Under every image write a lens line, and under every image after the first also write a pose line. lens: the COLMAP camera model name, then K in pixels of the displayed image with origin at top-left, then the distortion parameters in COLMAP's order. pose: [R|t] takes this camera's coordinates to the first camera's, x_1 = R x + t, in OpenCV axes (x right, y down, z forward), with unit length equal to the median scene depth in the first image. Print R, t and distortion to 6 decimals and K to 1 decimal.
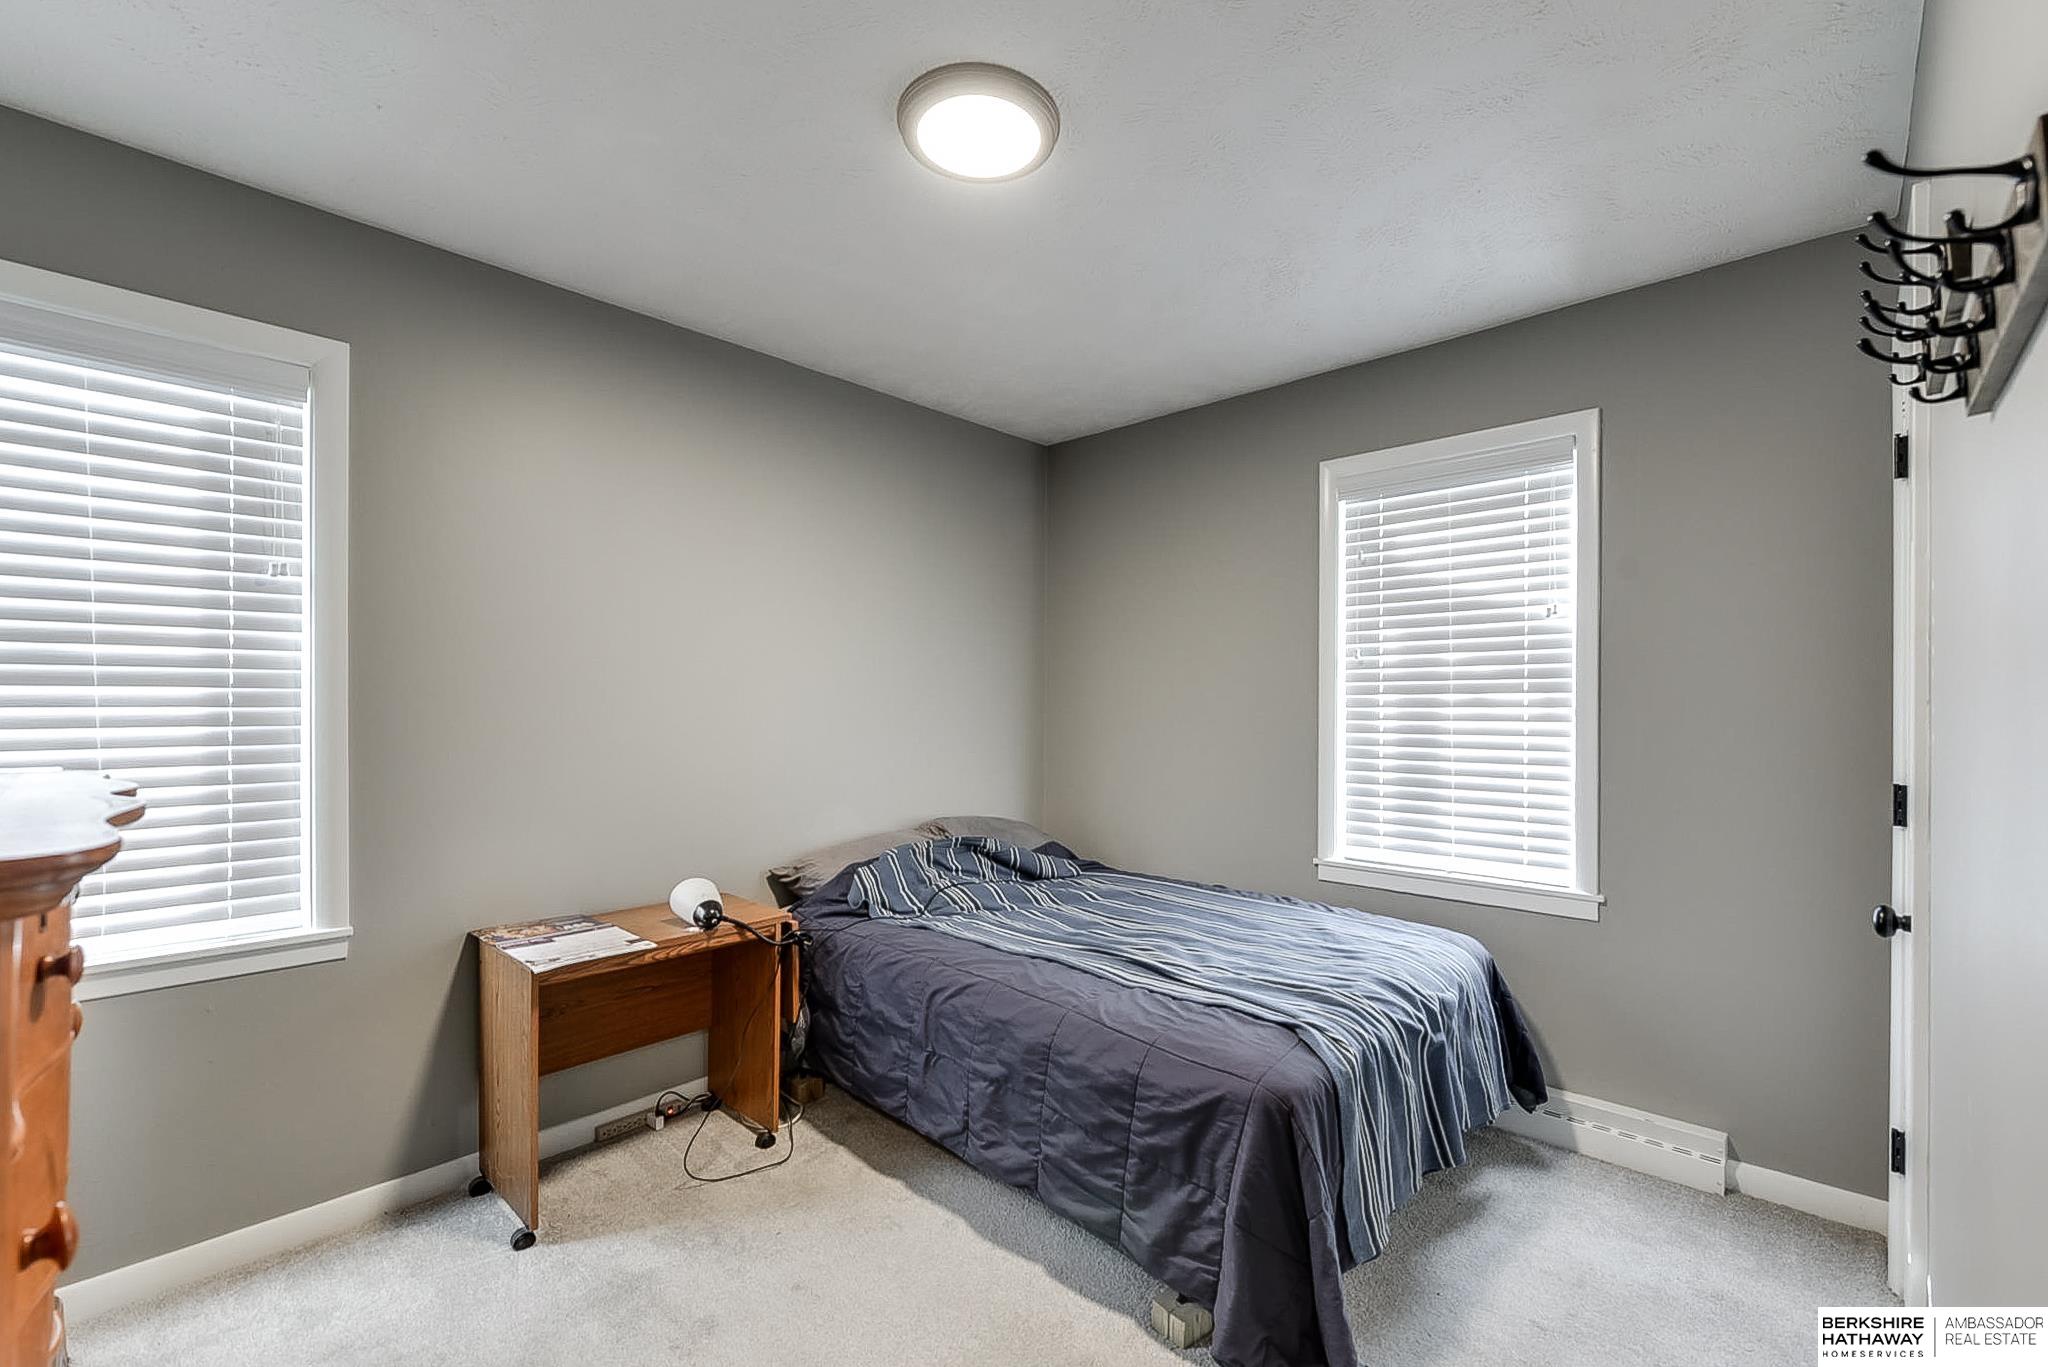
lens RADIAL K [[838.6, 0, 1029.0], [0, 838.6, 700.0], [0, 0, 1]] dist [-0.013112, -0.000096]
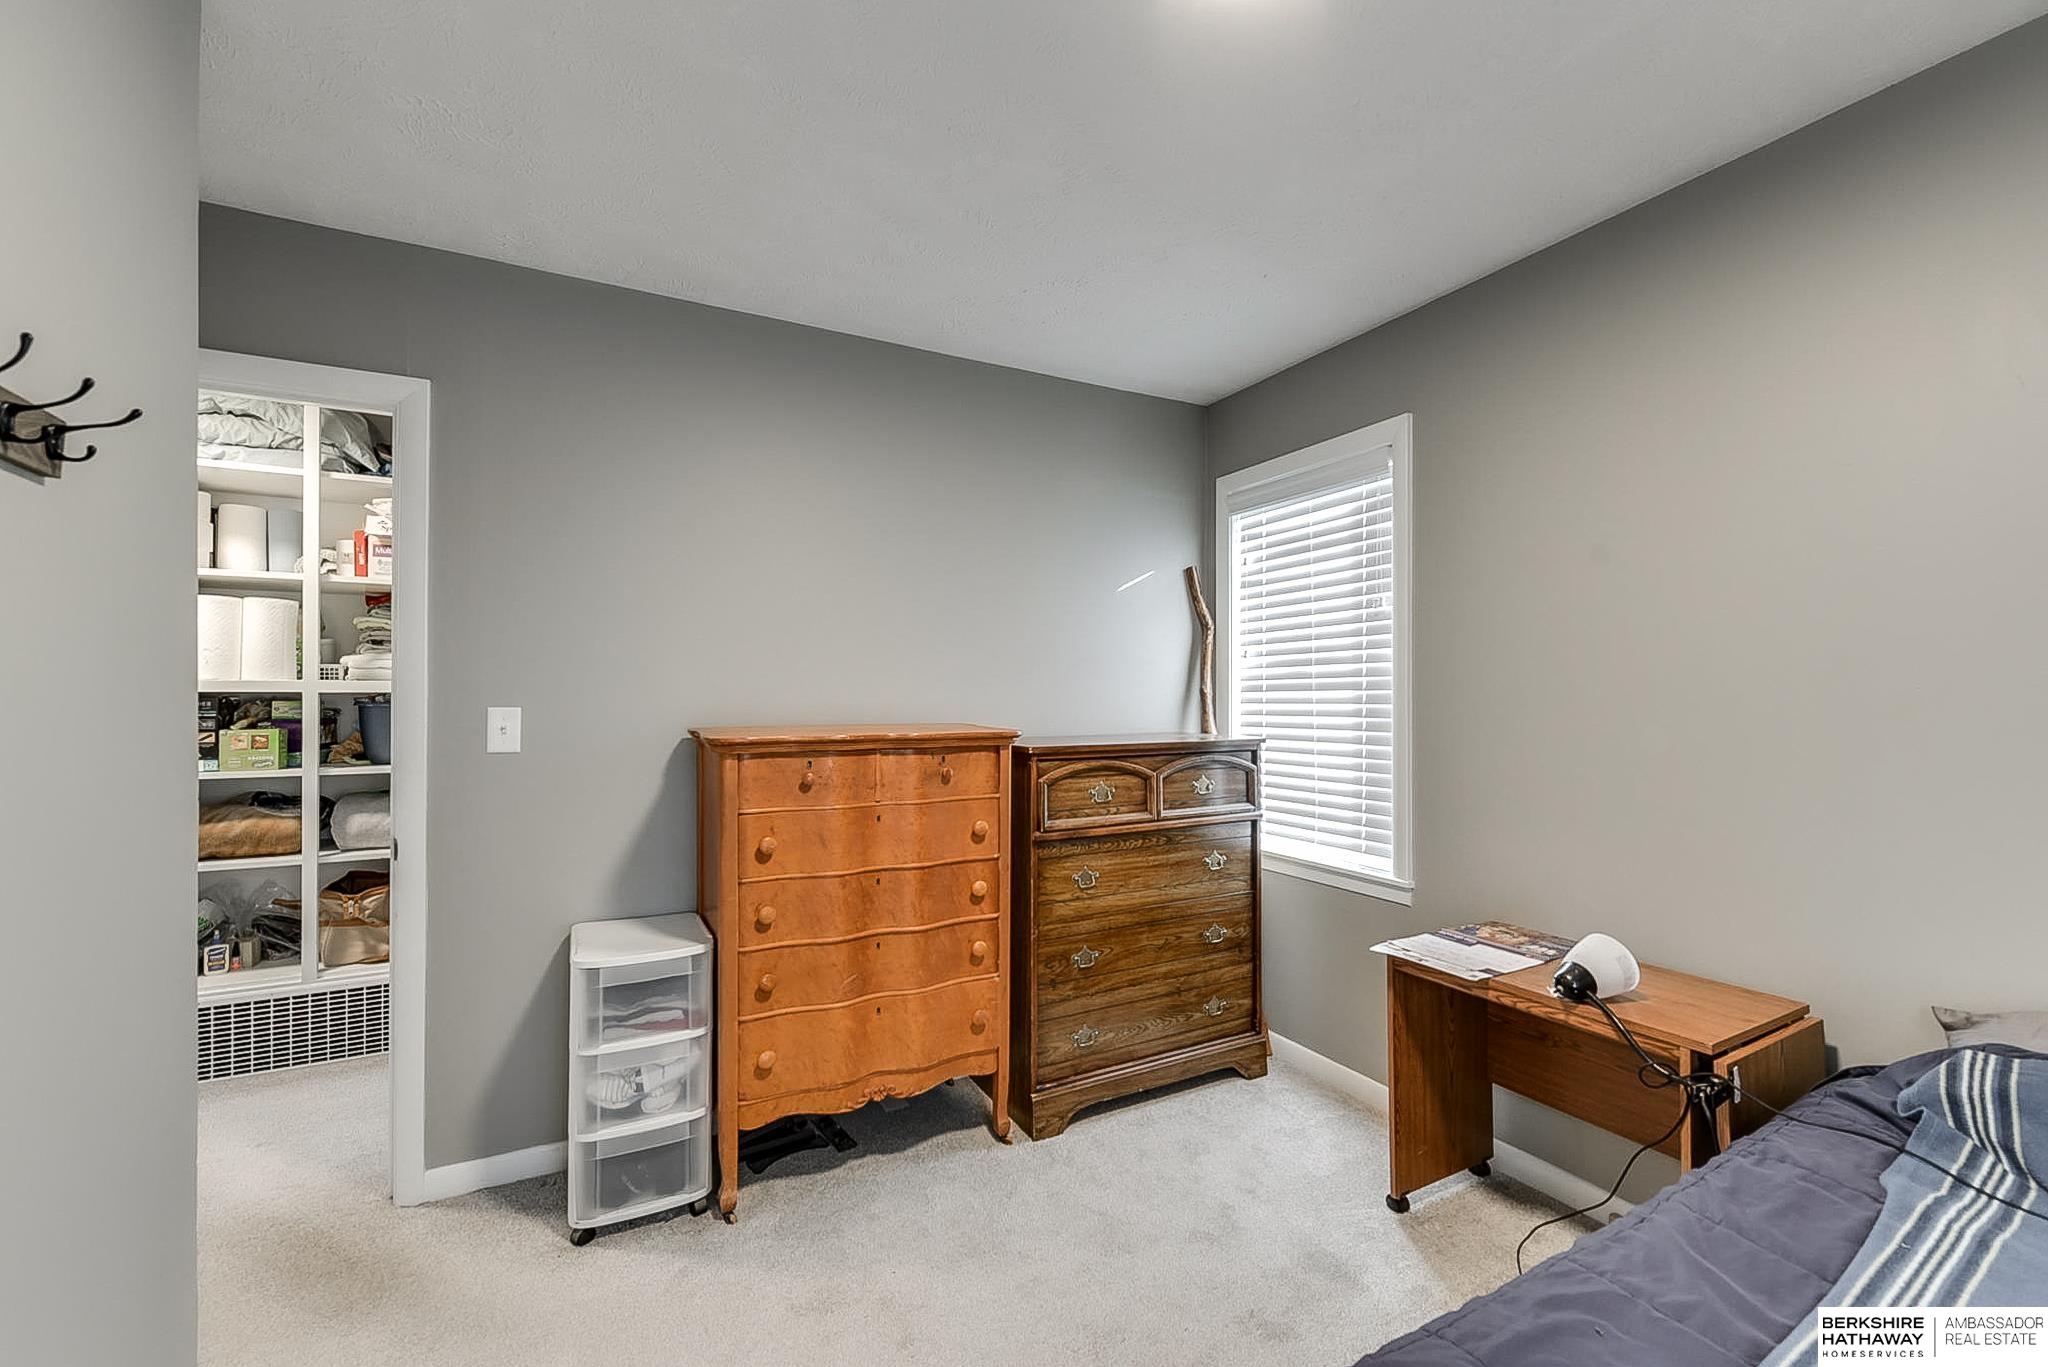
lens RADIAL K [[838.6, 0, 1029.0], [0, 838.6, 700.0], [0, 0, 1]] dist [-0.013112, -0.000096]
pose [[-0.318674, 0.001408, -0.947863, 0.573061], [0.001108, 0.999999, 0.001113, -0.001581], [0.947864, -0.000695, -0.318675, 0.895706]]
